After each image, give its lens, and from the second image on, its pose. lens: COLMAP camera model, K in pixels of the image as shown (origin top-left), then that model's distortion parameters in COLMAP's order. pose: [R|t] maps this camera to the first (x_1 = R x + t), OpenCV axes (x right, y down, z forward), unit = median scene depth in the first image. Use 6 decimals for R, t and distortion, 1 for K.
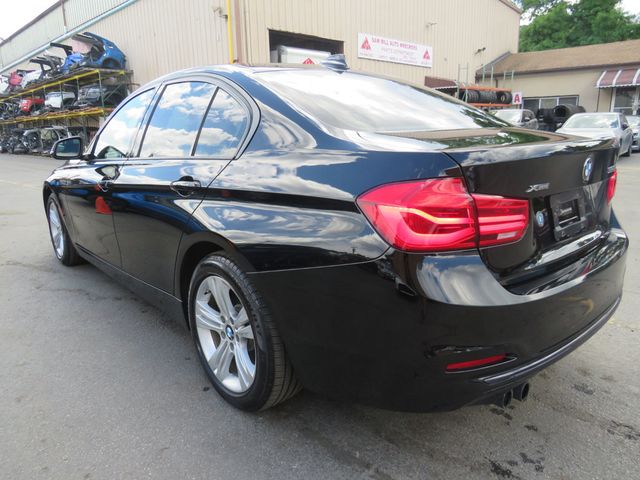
lens RADIAL K [[515.2, 0, 320.0], [0, 515.2, 240.0], [0, 0, 1]] dist [-0.002190, -0.011350]
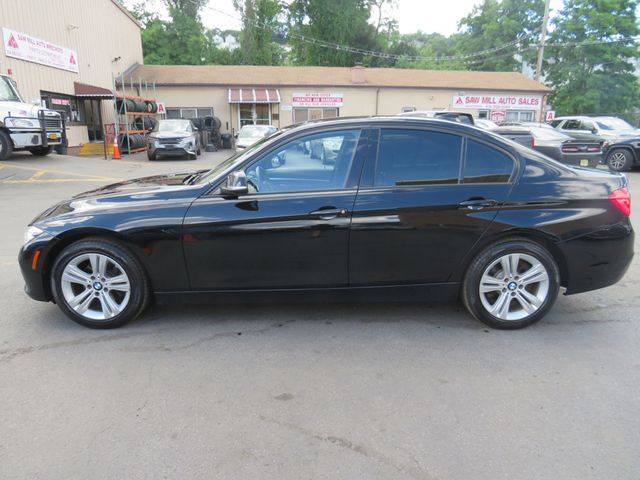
lens RADIAL K [[515.2, 0, 320.0], [0, 515.2, 240.0], [0, 0, 1]] dist [-0.002190, -0.011350]
pose [[0.610919, -0.165767, 0.774144, -0.305501], [0.162636, 0.983256, 0.082199, -0.034311], [-0.774808, 0.075687, 0.627650, 0.072411]]
